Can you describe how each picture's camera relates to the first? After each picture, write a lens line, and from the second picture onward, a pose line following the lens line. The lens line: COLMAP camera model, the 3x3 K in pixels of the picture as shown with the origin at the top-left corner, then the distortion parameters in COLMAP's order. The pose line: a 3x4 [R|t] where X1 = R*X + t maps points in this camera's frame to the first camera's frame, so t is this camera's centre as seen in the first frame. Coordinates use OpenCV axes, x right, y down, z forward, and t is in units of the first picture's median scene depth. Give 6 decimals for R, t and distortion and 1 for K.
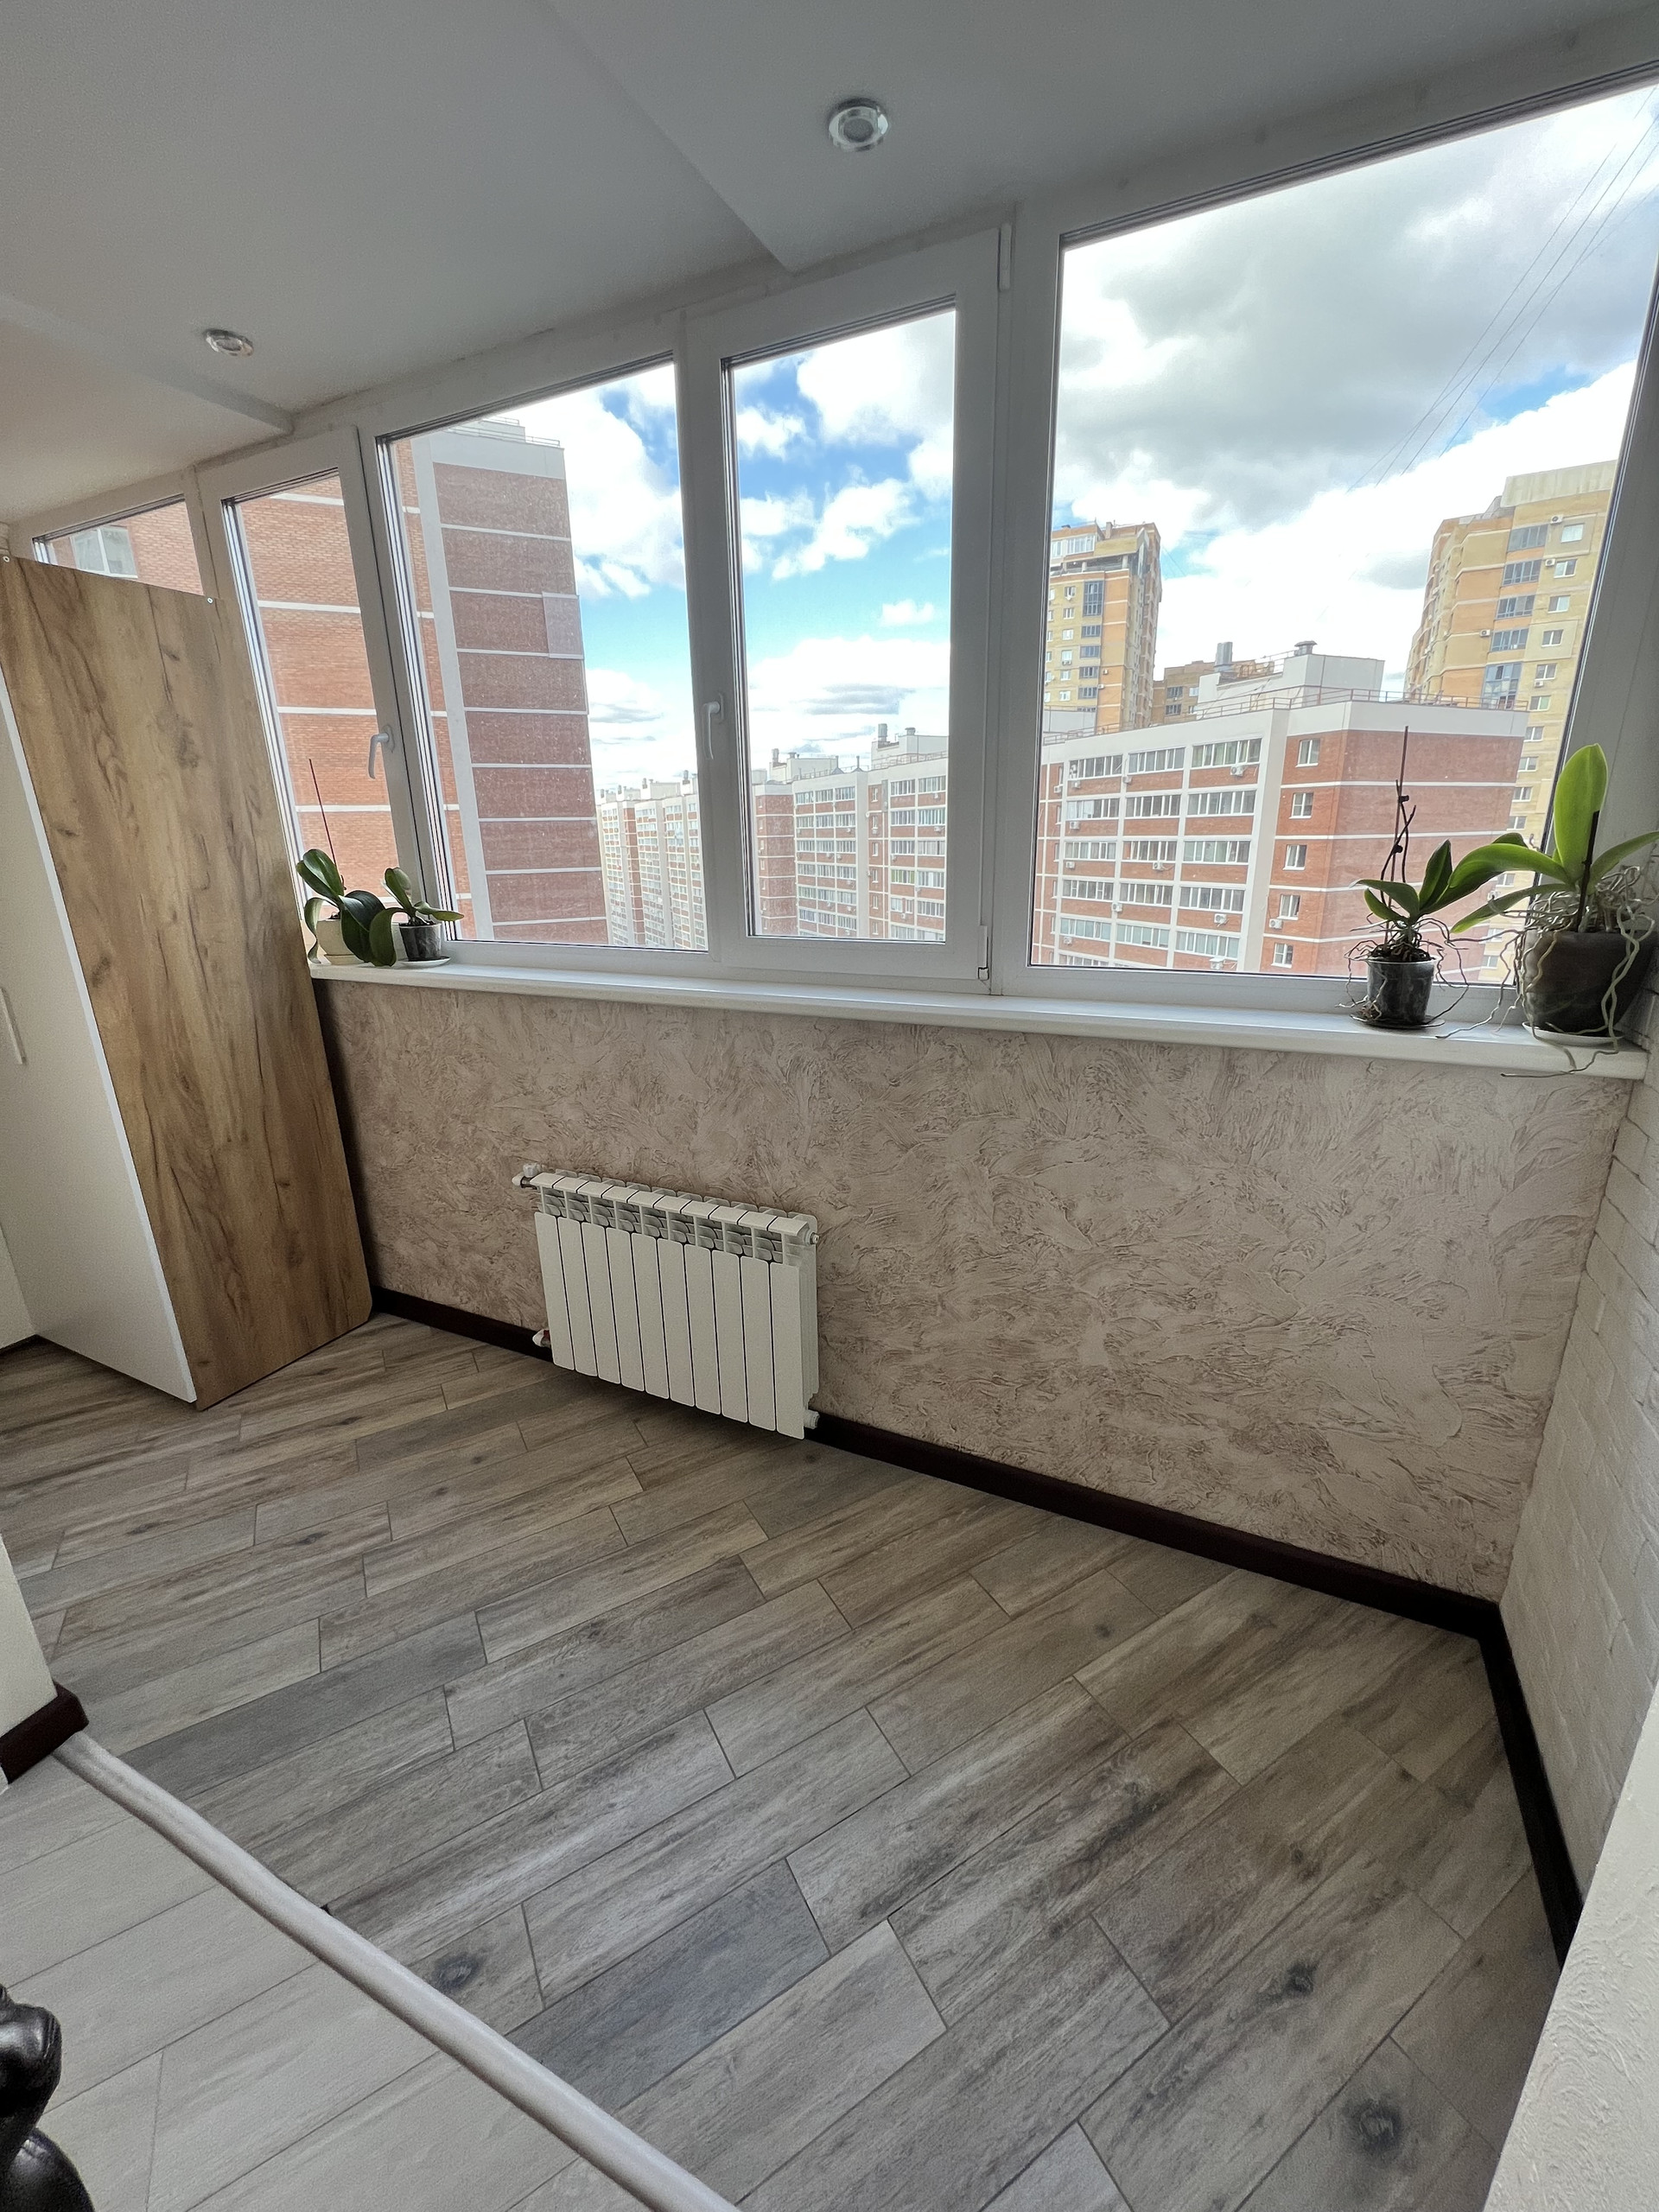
lens RADIAL K [[892.6, 0, 834.3], [0, 892.6, 1102.7], [0, 0, 1]] dist [-0.001396, 0.000073]
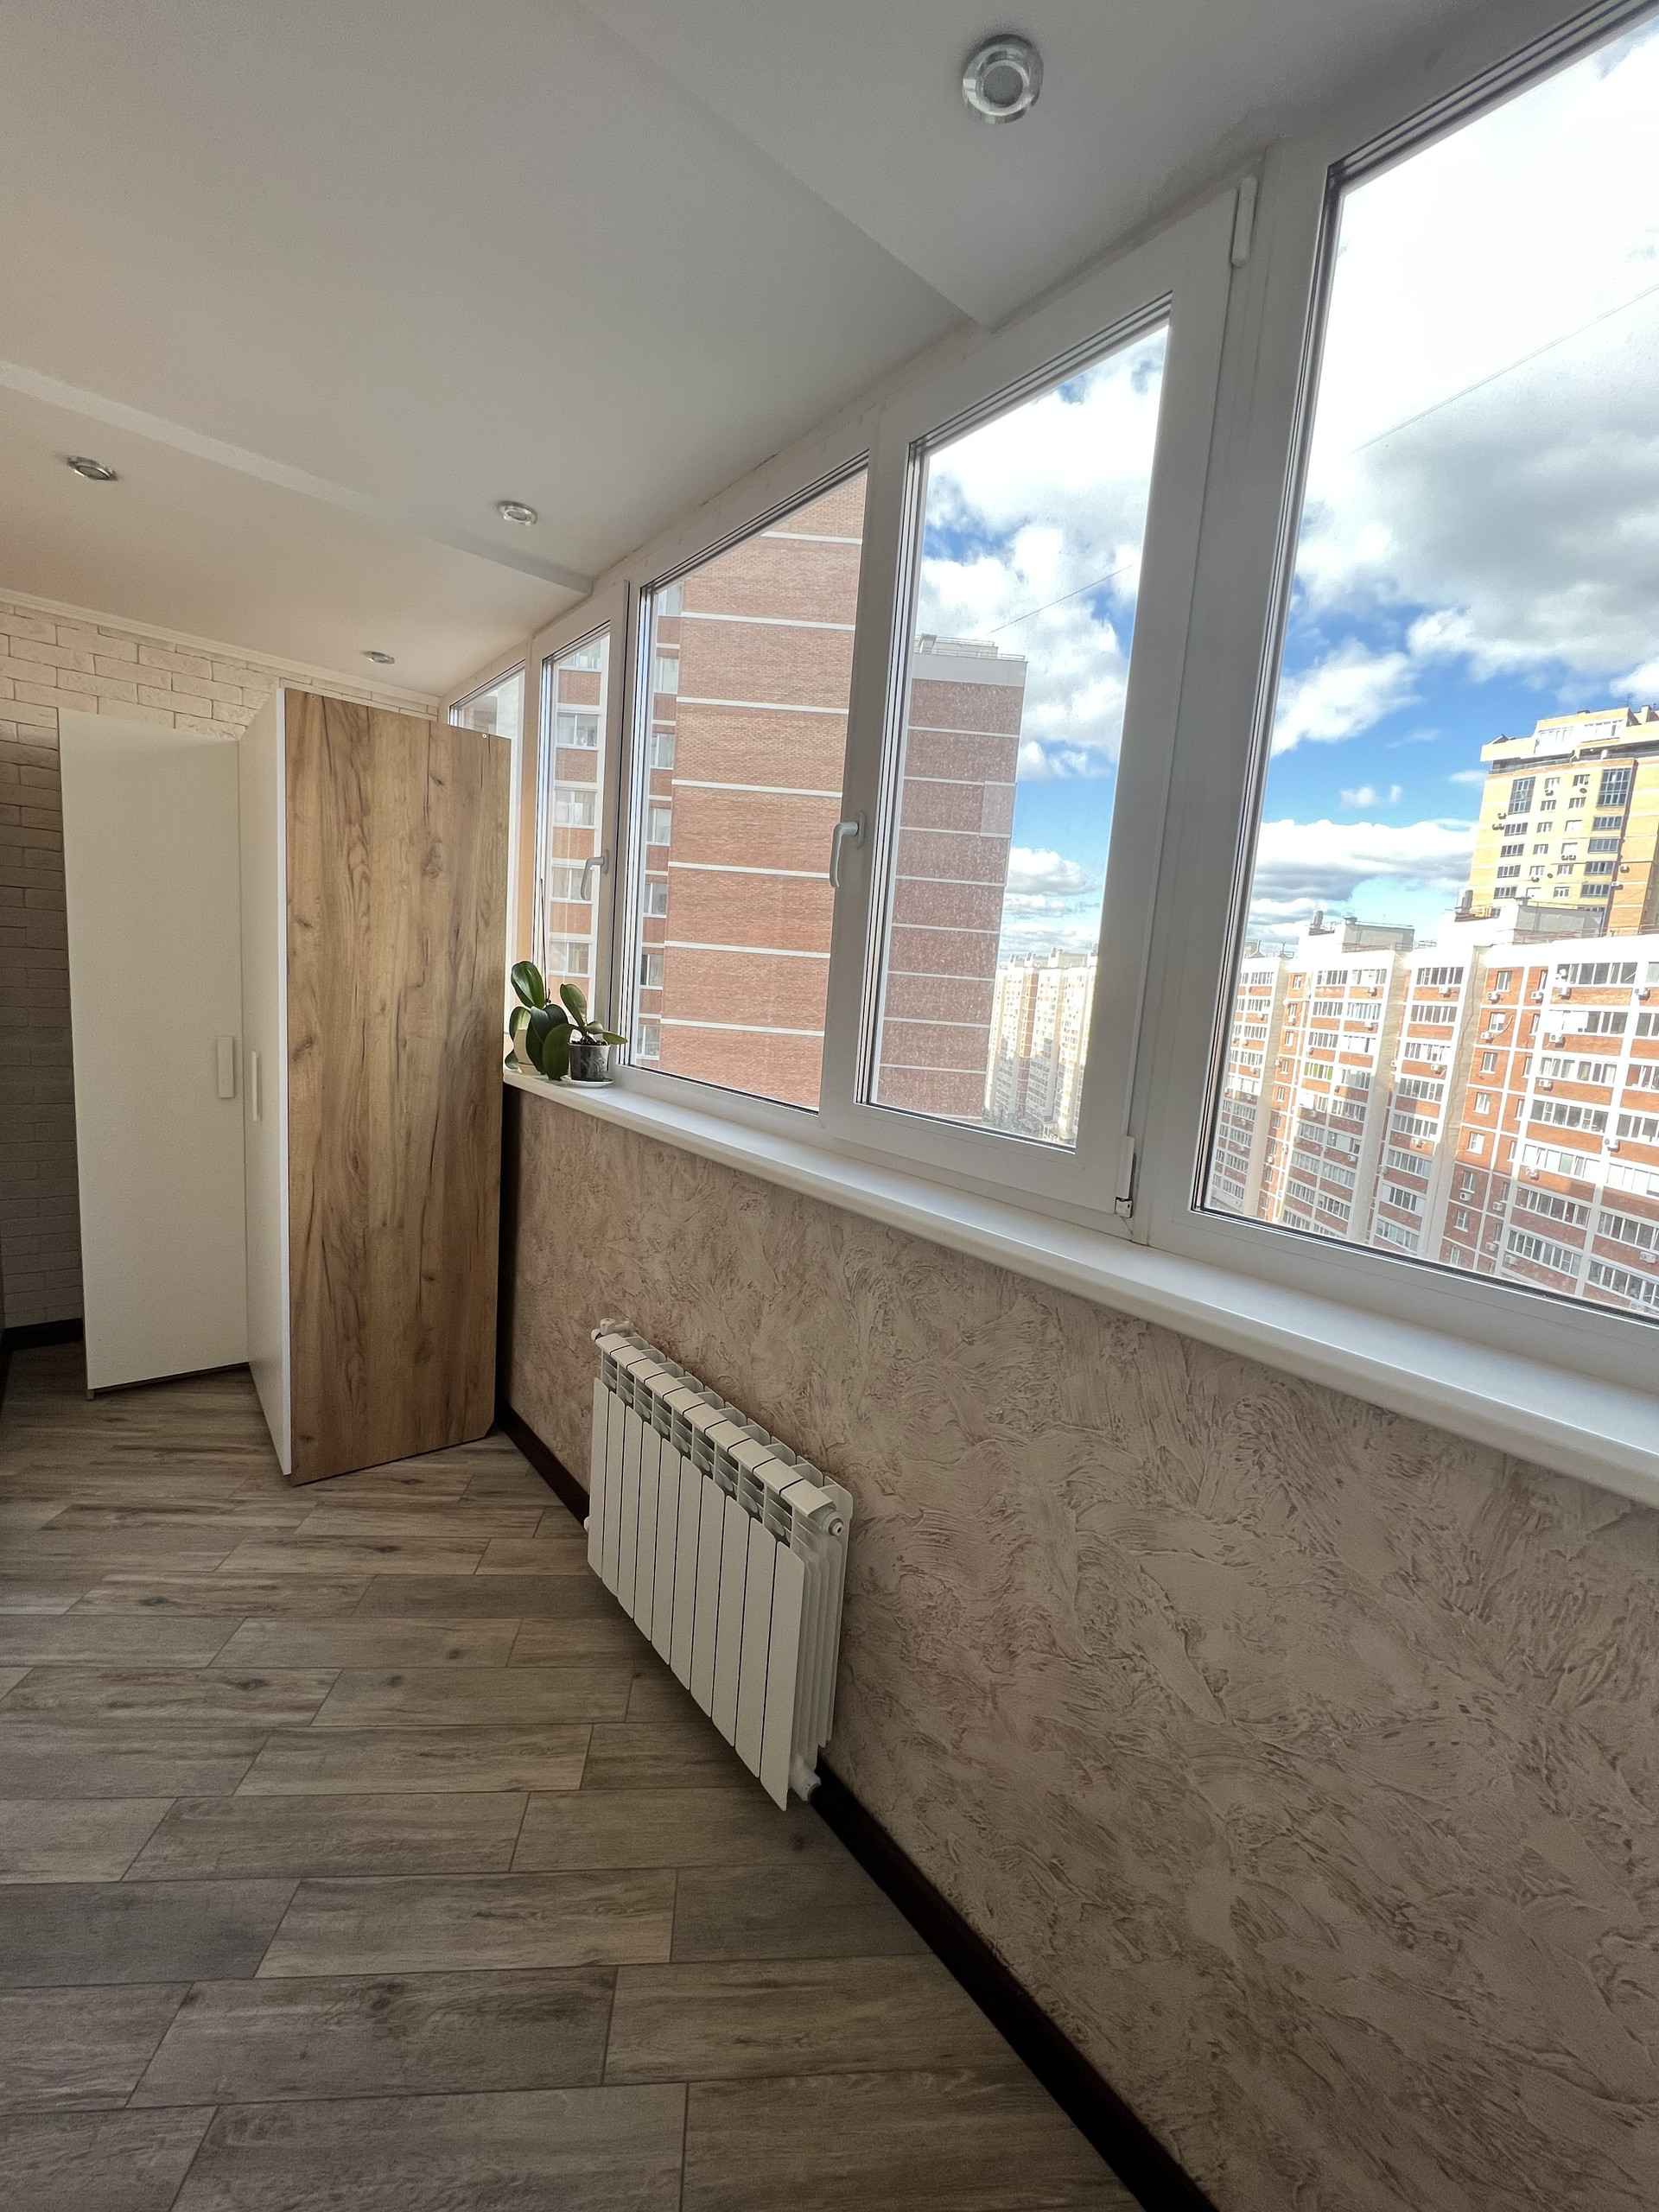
lens RADIAL K [[893.0, 0, 828.7], [0, 893.0, 1102.5], [0, 0, 1]] dist [-0.001513, 0.000695]
pose [[0.902351, 0.143332, -0.406470, 0.183174], [-0.212132, 0.968642, -0.129357, -0.071321], [0.375183, 0.202951, 0.904461, 0.245386]]
